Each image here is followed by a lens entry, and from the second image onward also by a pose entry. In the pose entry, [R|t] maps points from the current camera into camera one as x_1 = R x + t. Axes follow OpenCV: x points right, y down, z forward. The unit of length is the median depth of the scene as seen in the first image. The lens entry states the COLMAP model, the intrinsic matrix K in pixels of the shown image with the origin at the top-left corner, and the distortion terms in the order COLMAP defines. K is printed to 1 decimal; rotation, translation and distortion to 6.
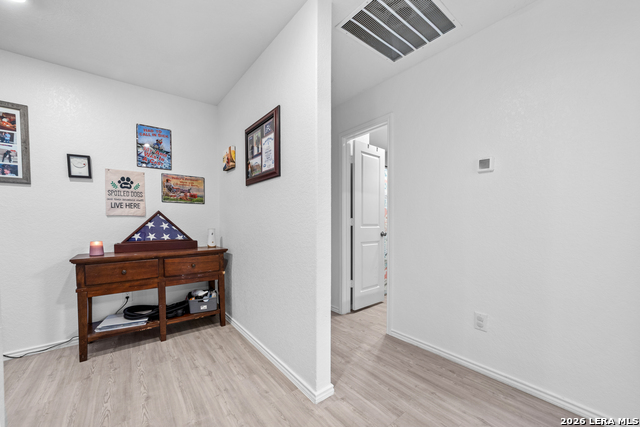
lens RADIAL K [[254.9, 0, 319.9], [0, 254.9, 227.4], [0, 0, 1]] dist [-0.001532, 0.000086]
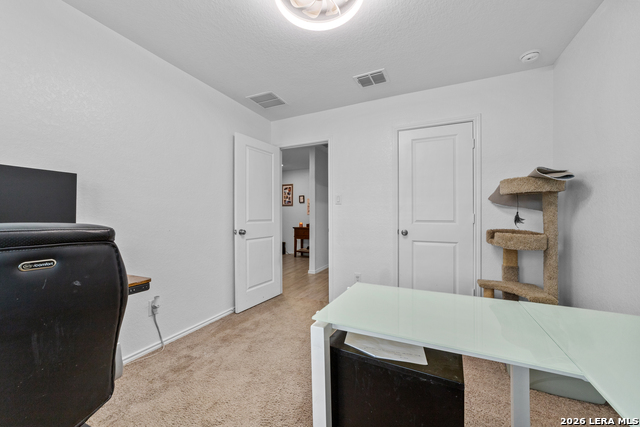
lens RADIAL K [[247.7, 0, 318.6], [0, 247.7, 211.1], [0, 0, 1]] dist [-0.003421, 0.000010]
pose [[0.444368, -0.015864, -0.895704, 1.927808], [-0.022957, 0.999313, -0.029088, -0.004697], [0.895550, 0.033489, 0.443699, -0.184238]]
